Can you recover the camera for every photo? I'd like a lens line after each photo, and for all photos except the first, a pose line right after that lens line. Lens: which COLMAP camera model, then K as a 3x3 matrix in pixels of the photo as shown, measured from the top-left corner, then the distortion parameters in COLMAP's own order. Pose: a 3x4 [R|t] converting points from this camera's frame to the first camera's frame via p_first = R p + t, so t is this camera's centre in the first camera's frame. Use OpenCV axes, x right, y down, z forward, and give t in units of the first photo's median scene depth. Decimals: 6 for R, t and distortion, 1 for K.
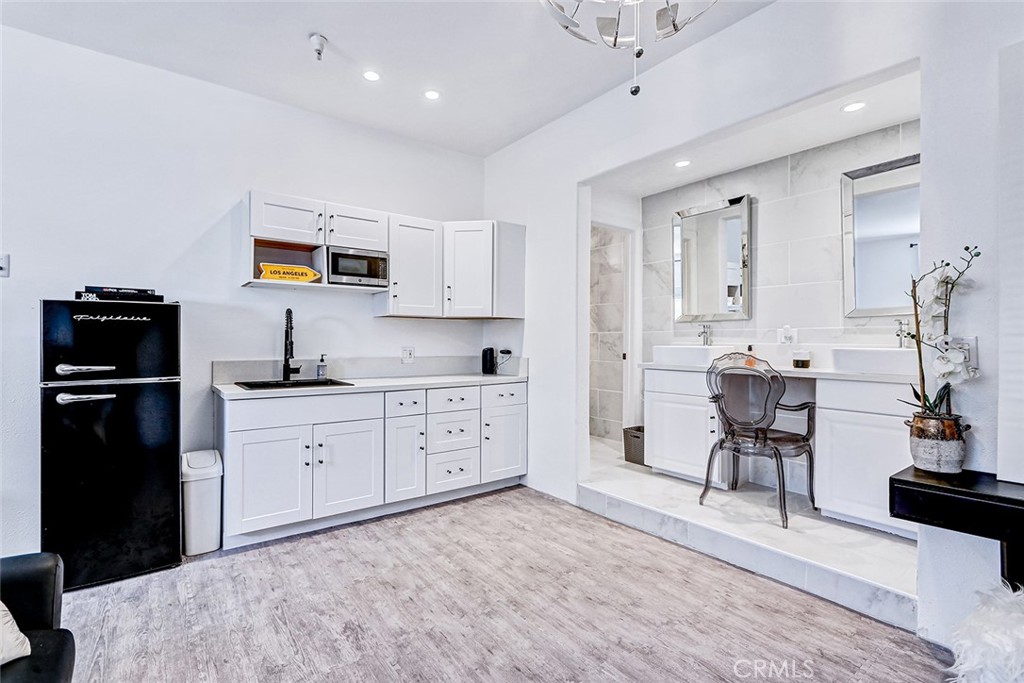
lens RADIAL K [[473.3, 0, 512.0], [0, 473.3, 341.5], [0, 0, 1]] dist [0.000241, -0.000114]
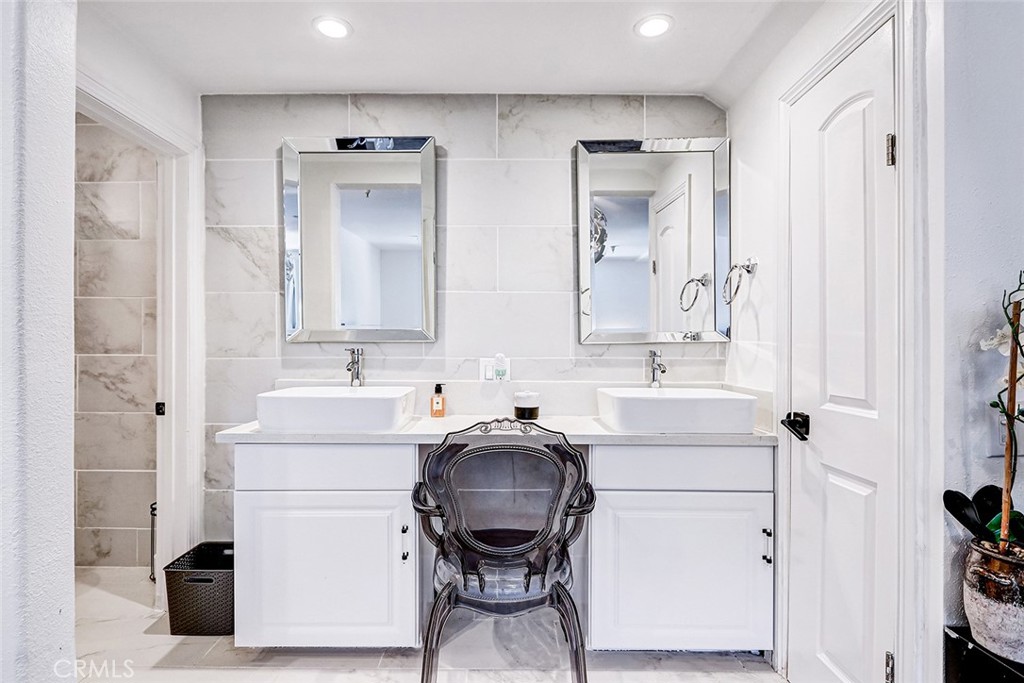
lens RADIAL K [[443.9, 0, 515.1], [0, 443.9, 346.2], [0, 0, 1]] dist [0.000517, 0.000076]
pose [[0.545854, -0.007681, 0.837845, 0.061868], [0.007741, 0.999962, 0.004124, -0.036095], [-0.837845, 0.004235, 0.545892, 0.503195]]
